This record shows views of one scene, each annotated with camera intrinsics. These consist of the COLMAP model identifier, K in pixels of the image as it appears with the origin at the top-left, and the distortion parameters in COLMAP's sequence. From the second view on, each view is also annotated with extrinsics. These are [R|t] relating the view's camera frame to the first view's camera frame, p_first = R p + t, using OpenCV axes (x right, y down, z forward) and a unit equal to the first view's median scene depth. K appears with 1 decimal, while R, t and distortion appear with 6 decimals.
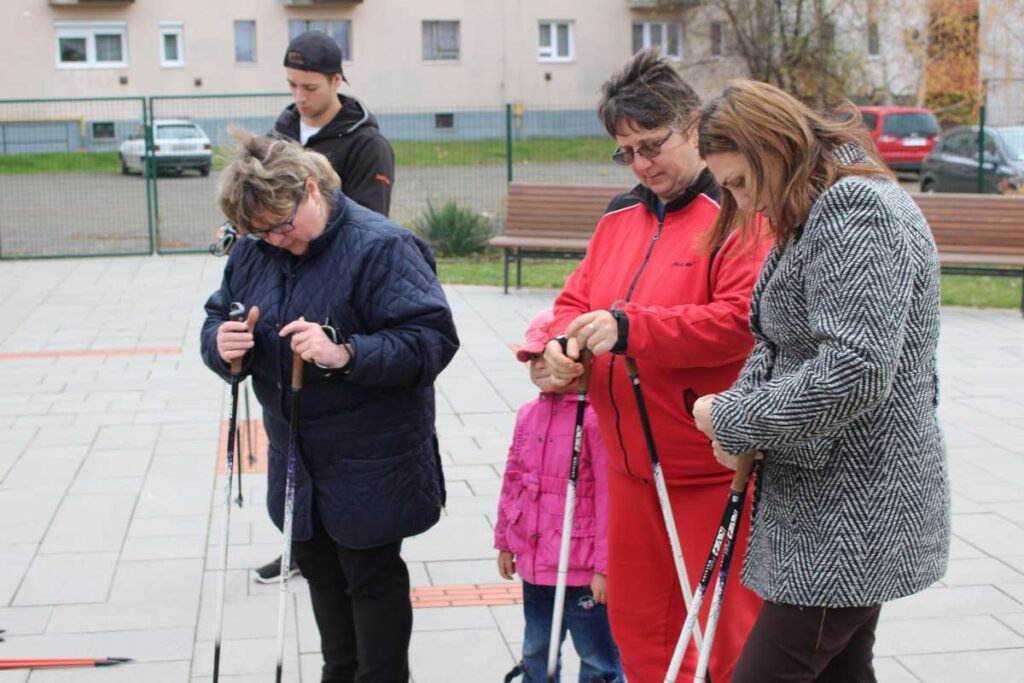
lens RADIAL K [[1562.8, 0, 511.6], [0, 1562.8, 342.5], [0, 0, 1]] dist [-0.062077, 0.000000]
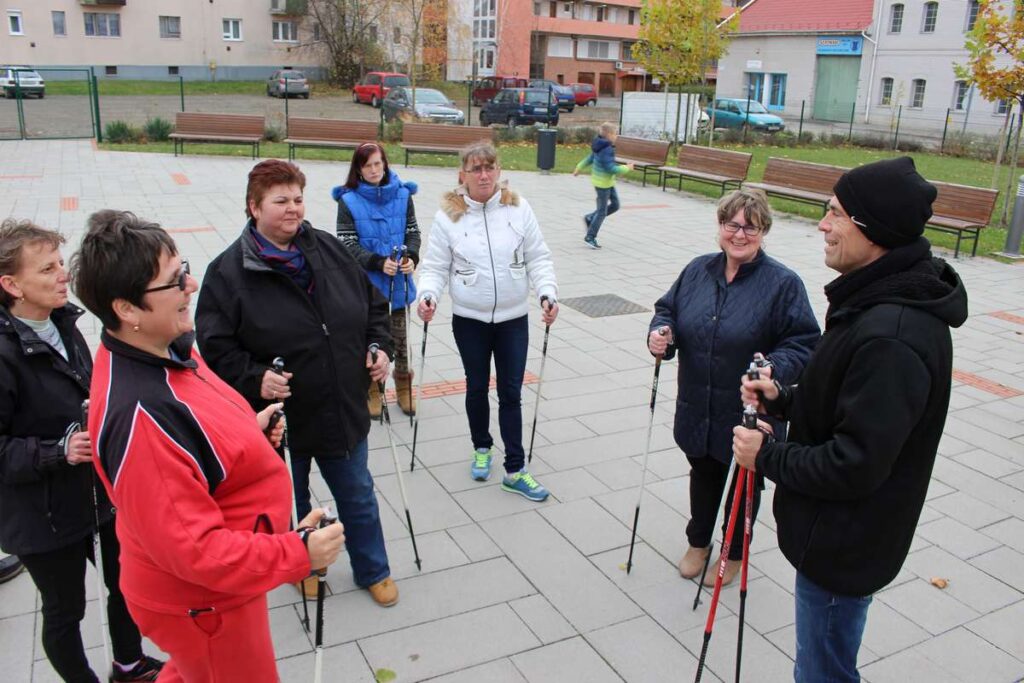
lens RADIAL K [[838.4, 0, 519.1], [0, 838.4, 344.1], [0, 0, 1]] dist [-0.125013, 0.069590]
pose [[0.946116, -0.050471, 0.319870, 0.024554], [-0.008202, 0.983728, 0.179478, 0.007844], [-0.323723, -0.172430, 0.930307, -0.142199]]
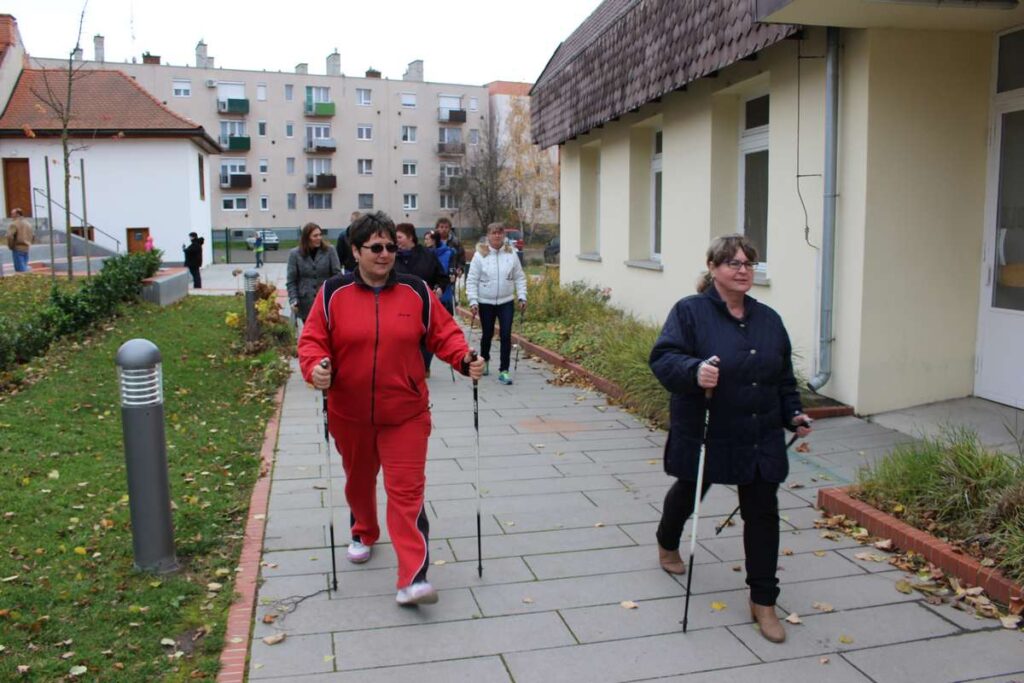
lens RADIAL K [[838.4, 0, 487.3], [0, 838.4, 344.3], [0, 0, 1]] dist [-0.125013, 0.069590]
pose [[0.997752, -0.006078, 0.066738, 0.069252], [0.008360, 0.999388, -0.033961, 0.105834], [-0.066491, 0.034443, 0.997192, -0.448145]]
